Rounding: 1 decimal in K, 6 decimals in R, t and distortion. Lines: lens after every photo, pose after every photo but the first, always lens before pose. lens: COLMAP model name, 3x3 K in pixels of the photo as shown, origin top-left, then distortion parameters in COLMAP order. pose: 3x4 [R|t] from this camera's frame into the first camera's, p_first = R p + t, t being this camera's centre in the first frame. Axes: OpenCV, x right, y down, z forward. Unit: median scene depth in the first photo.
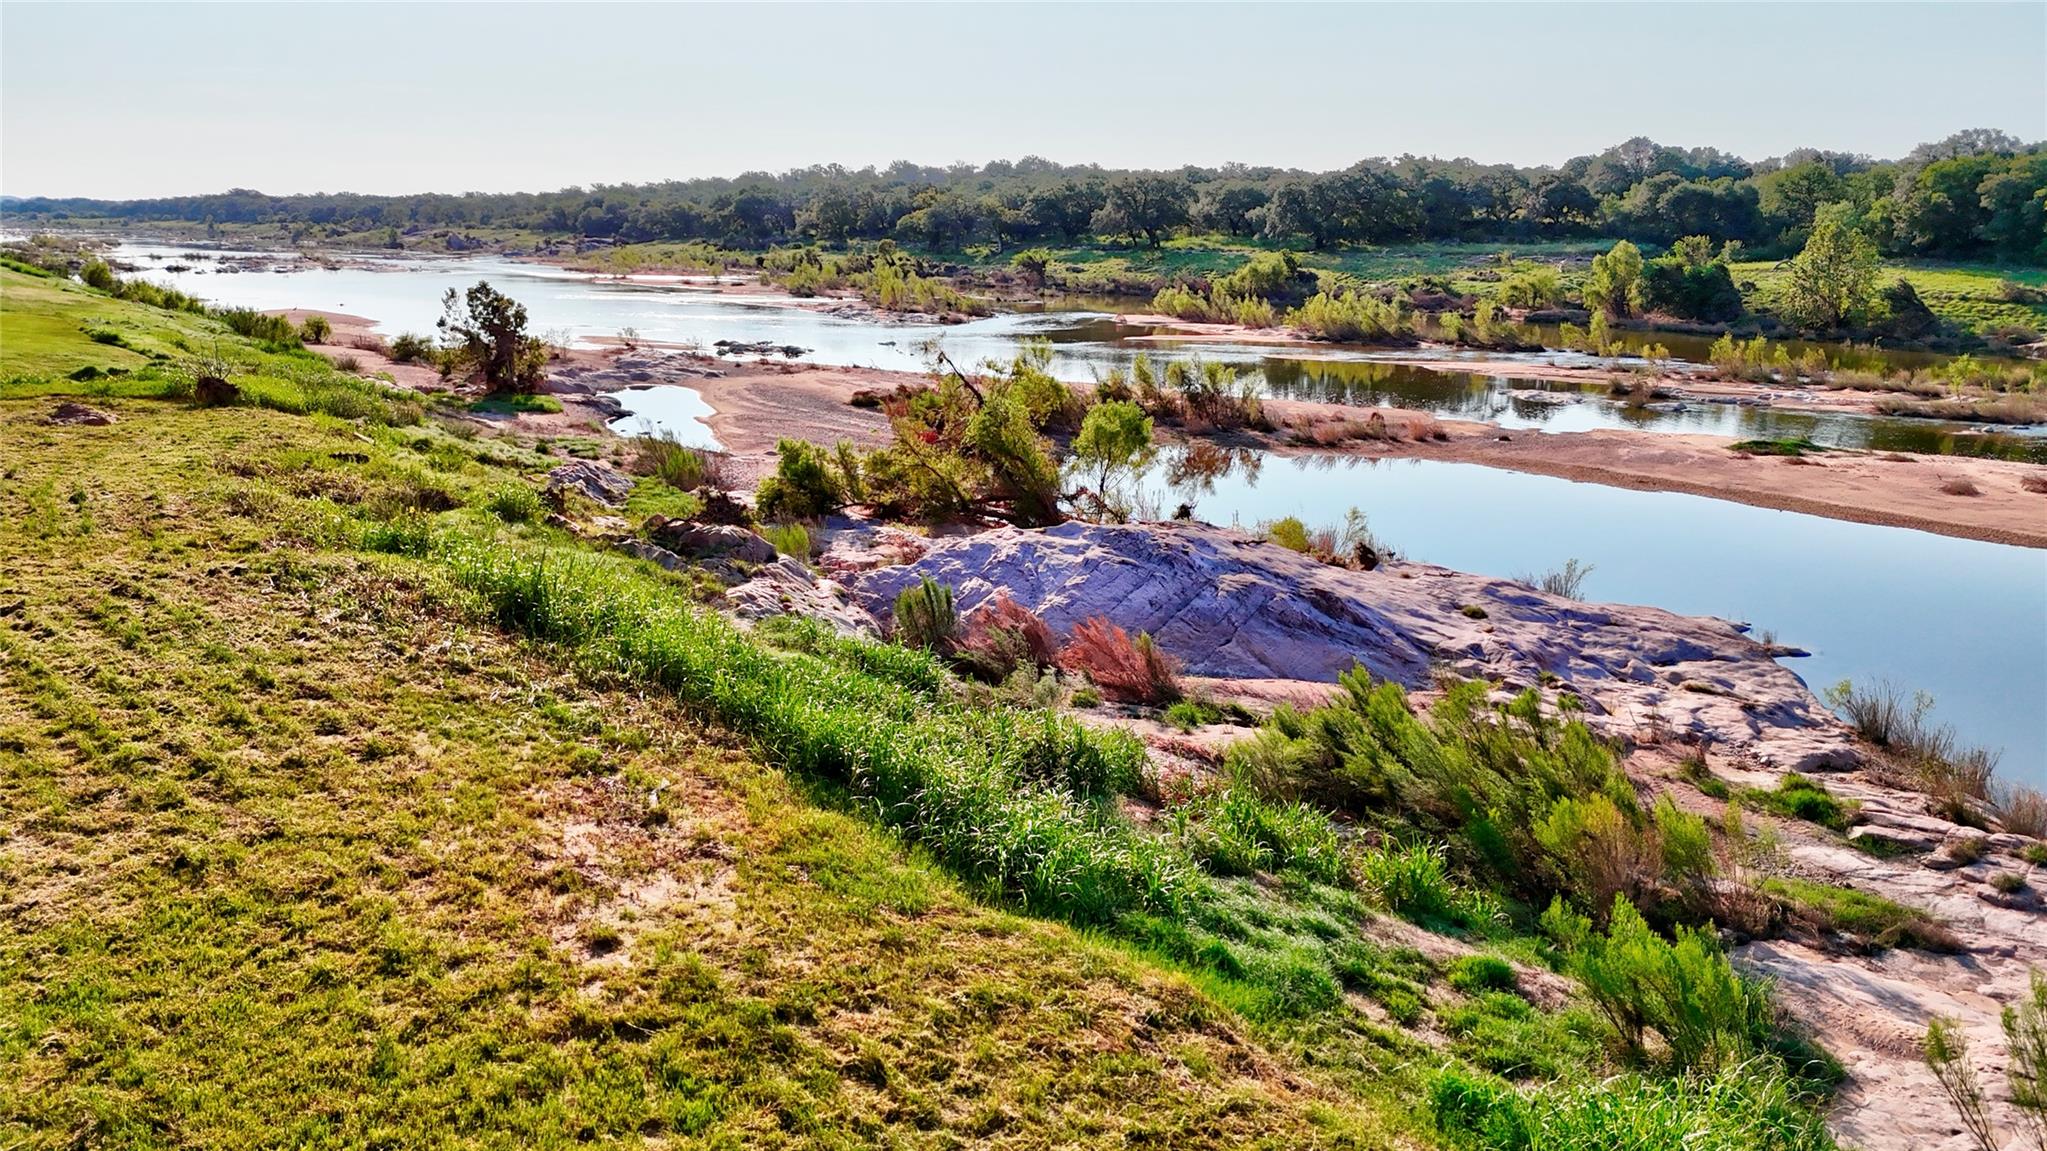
lens RADIAL K [[1398.7, 0, 1015.6], [0, 1398.7, 573.2], [0, 0, 1]] dist [0.027846, -0.015772]
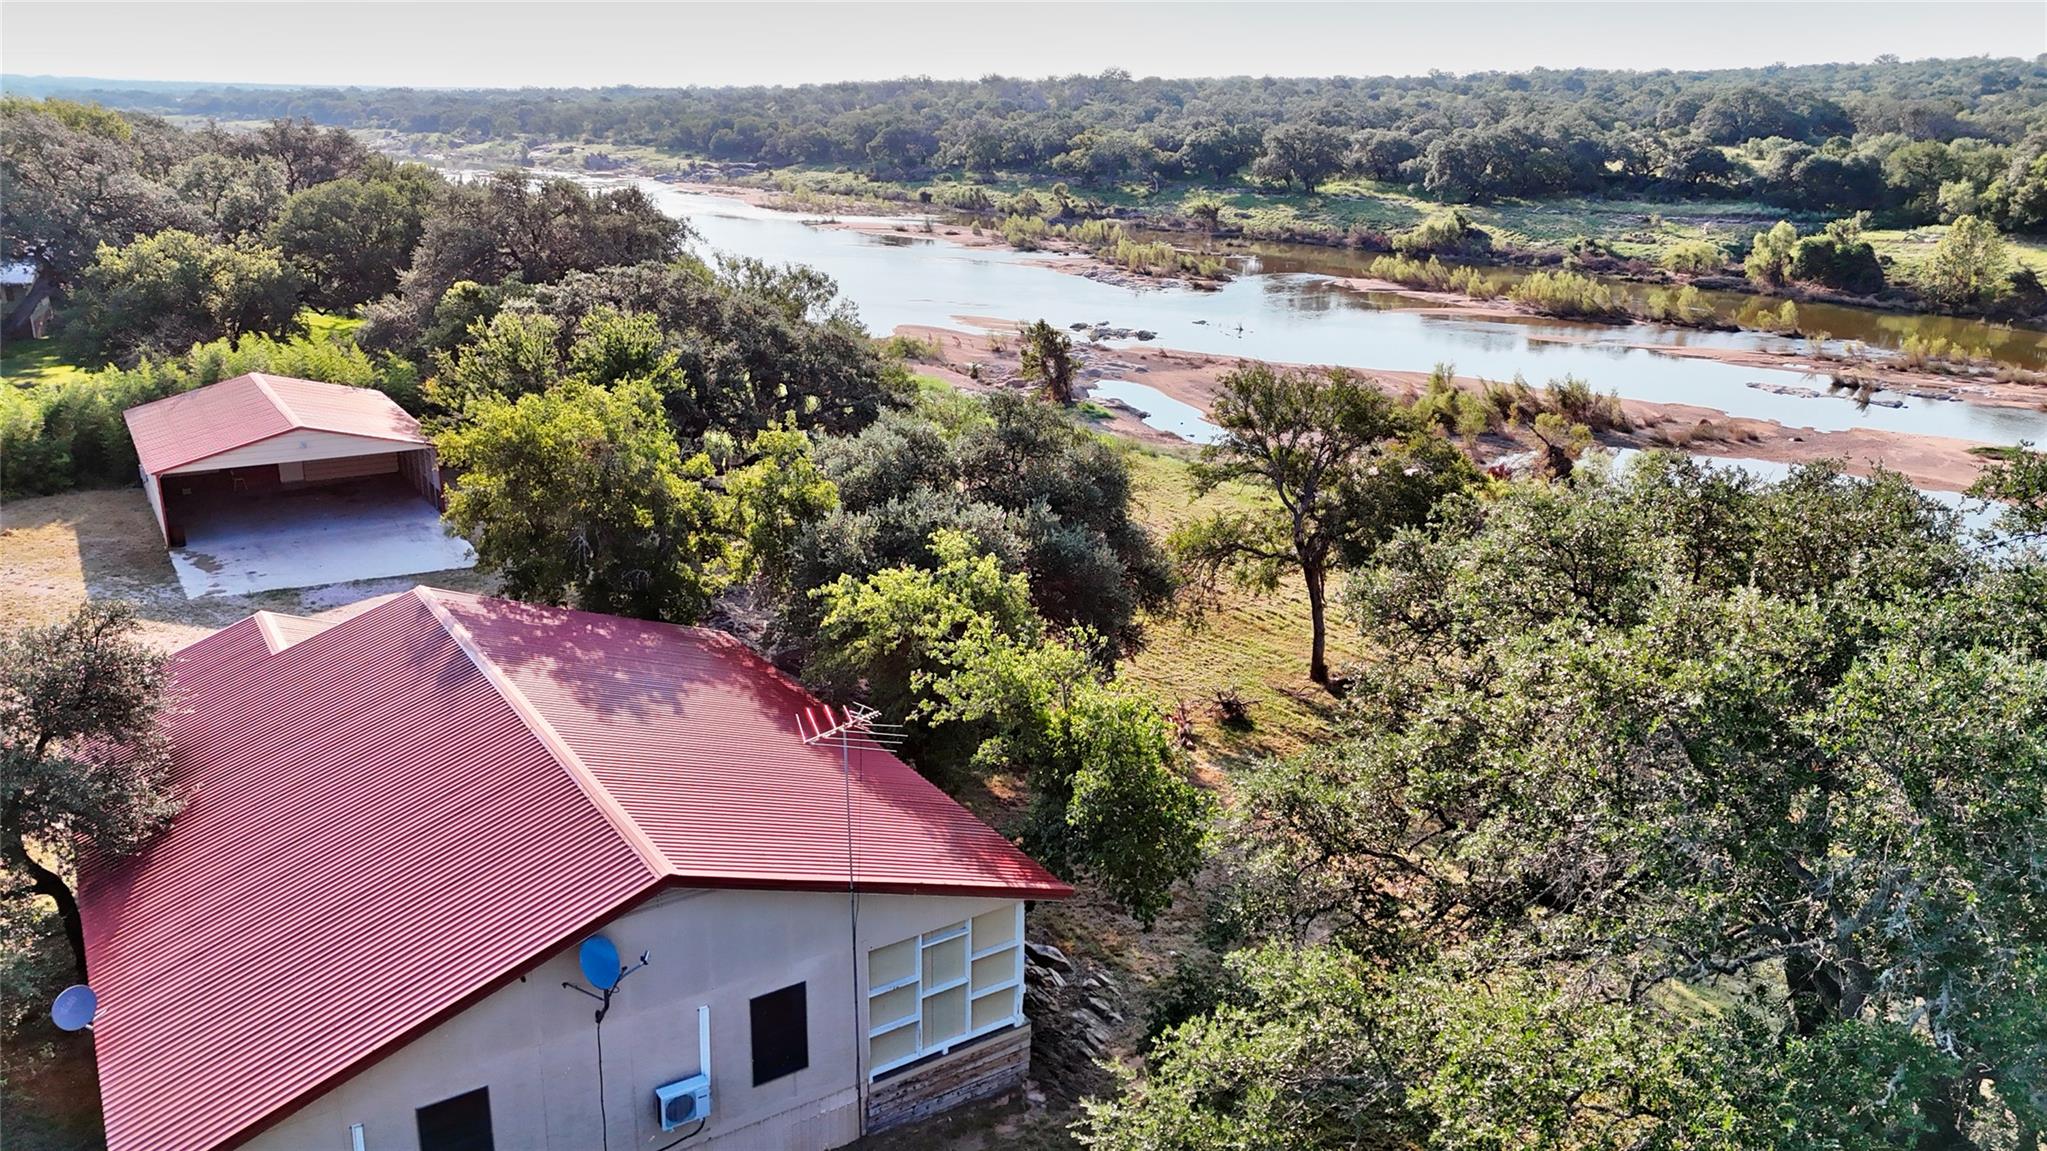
lens RADIAL K [[1398.7, 0, 1019.4], [0, 1398.7, 575.1], [0, 0, 1]] dist [0.027846, -0.015772]
pose [[0.999999, 0.000604, -0.001216, -0.180726], [-0.000503, 0.996689, 0.081309, -0.030068], [0.001261, -0.081308, 0.996688, -0.181361]]
